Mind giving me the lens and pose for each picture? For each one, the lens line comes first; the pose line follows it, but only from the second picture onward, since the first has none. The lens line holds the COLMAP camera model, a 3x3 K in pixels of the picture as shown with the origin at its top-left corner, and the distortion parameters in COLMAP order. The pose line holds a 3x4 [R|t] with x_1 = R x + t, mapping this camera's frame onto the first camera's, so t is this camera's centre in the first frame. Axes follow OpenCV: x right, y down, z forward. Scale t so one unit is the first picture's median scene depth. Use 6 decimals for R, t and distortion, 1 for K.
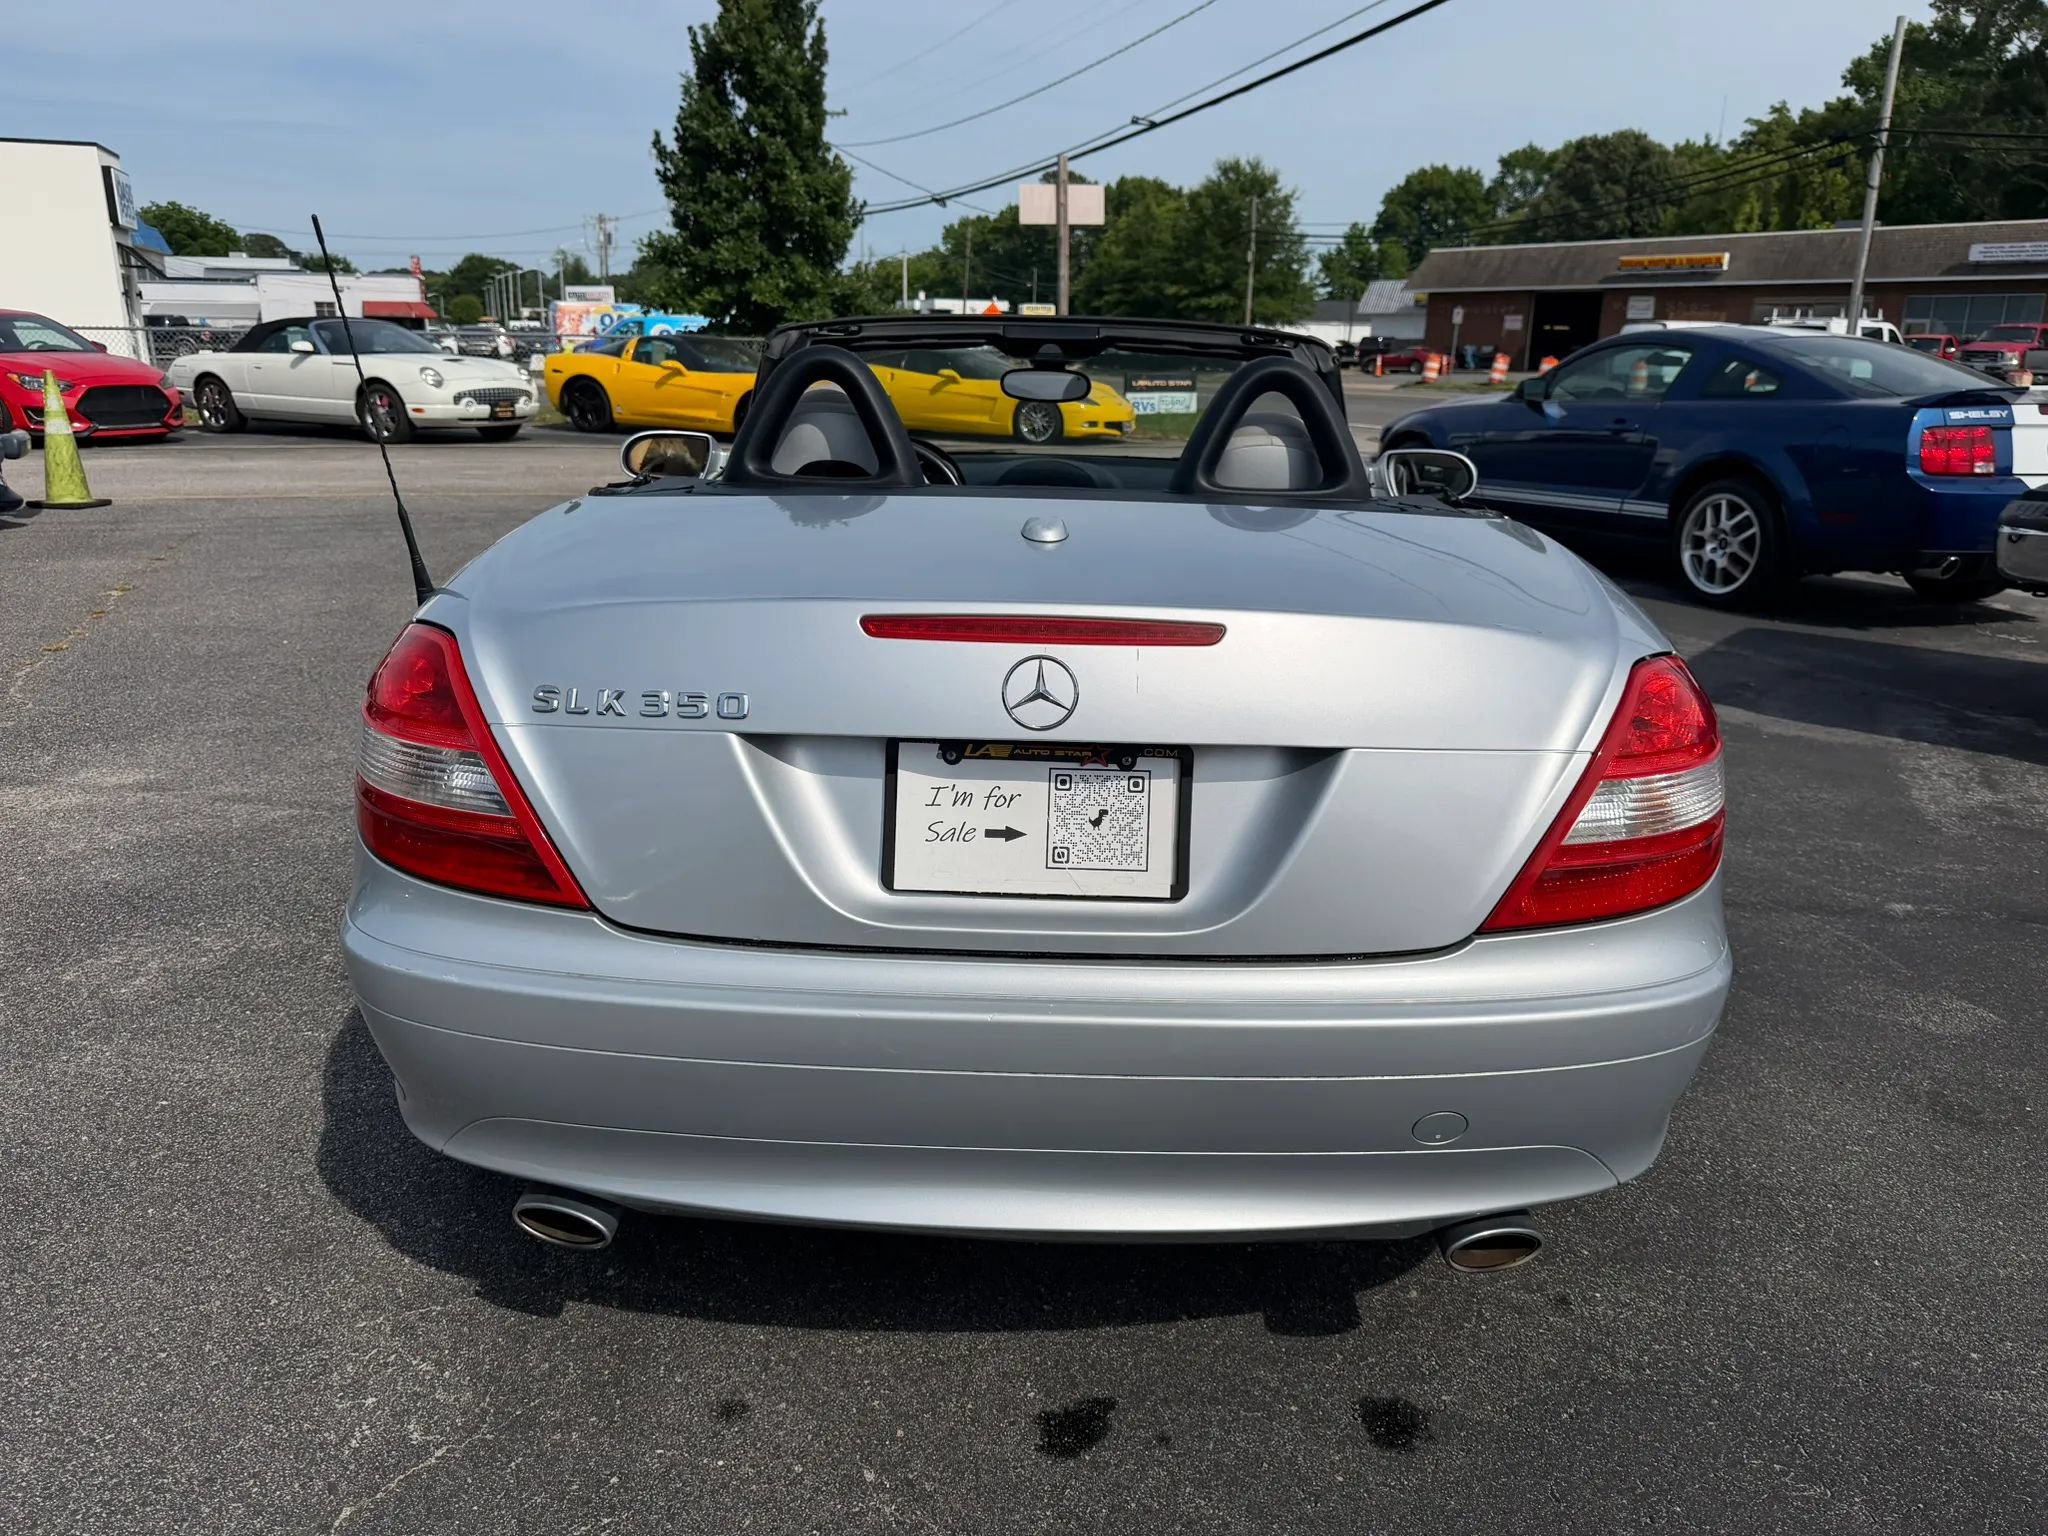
lens RADIAL K [[1514.8, 0, 1025.4], [0, 1514.8, 734.4], [0, 0, 1]] dist [0.000718, -0.006568]
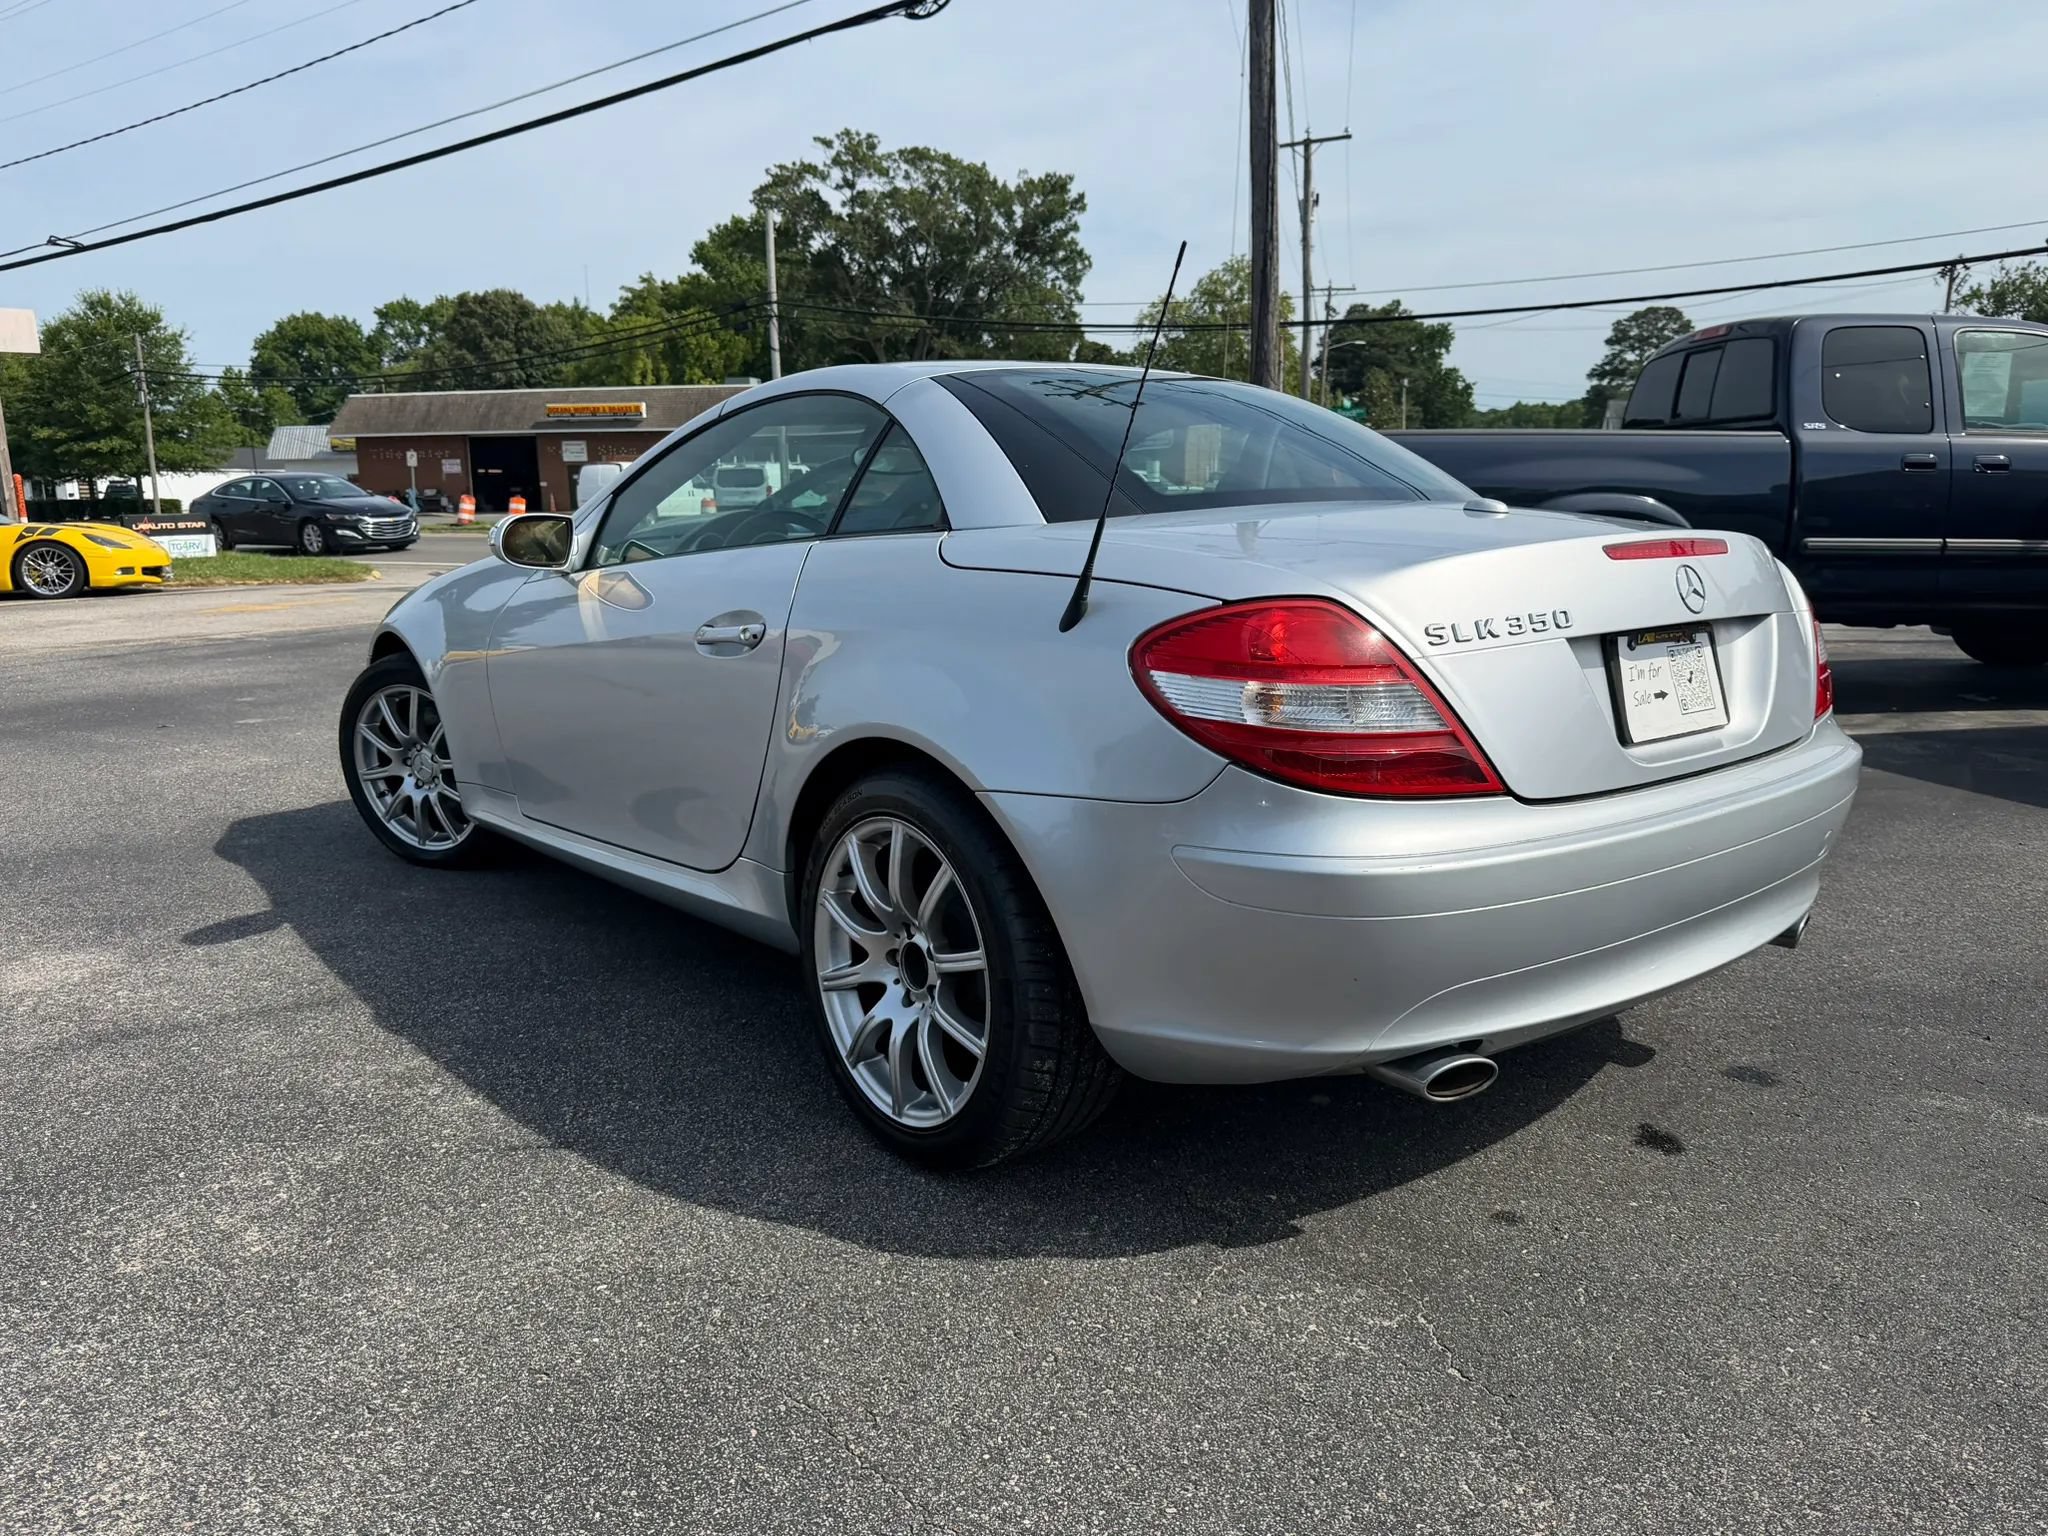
lens RADIAL K [[1485.3, 0, 1039.1], [0, 1485.3, 746.2], [0, 0, 1]] dist [0.011493, -0.018241]
pose [[0.750370, -0.132551, 0.647592, -0.058787], [0.186080, 0.982427, -0.014527, 0.001054], [-0.634286, 0.131405, 0.761849, 0.013622]]
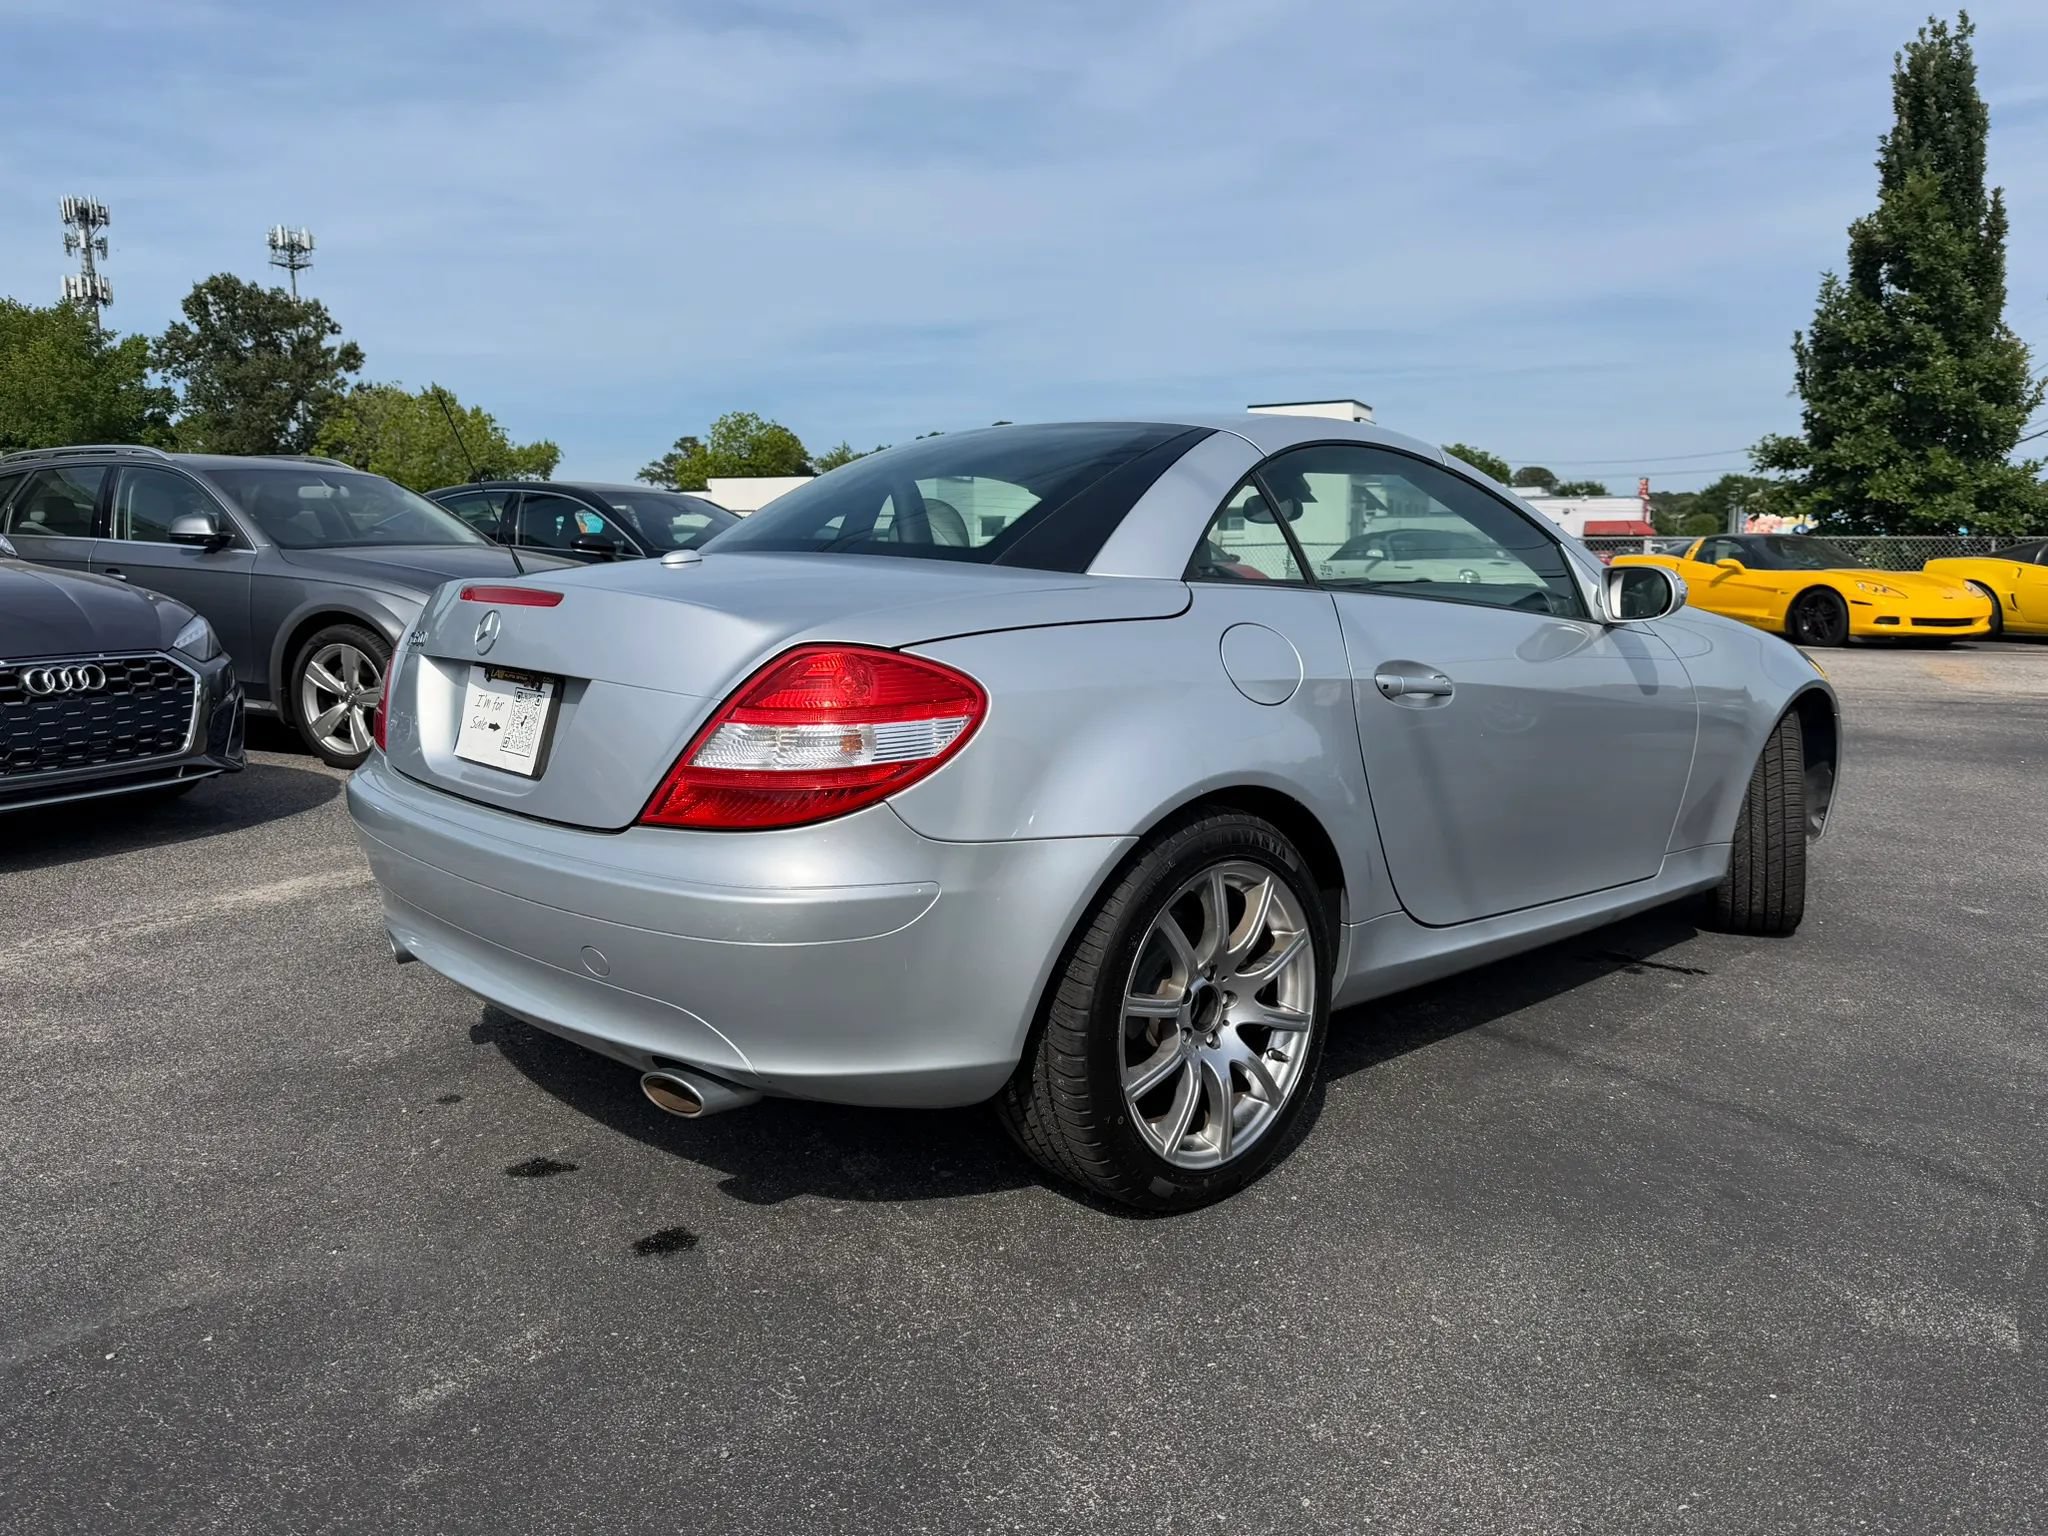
lens RADIAL K [[1518.0, 0, 1014.5], [0, 1518.0, 716.9], [0, 0, 1]] dist [0.020371, -0.031942]
pose [[0.675996, 0.060781, -0.734395, 0.066187], [-0.175363, 0.981231, -0.080208, 0.003786], [0.715736, 0.183006, 0.673967, 0.013494]]
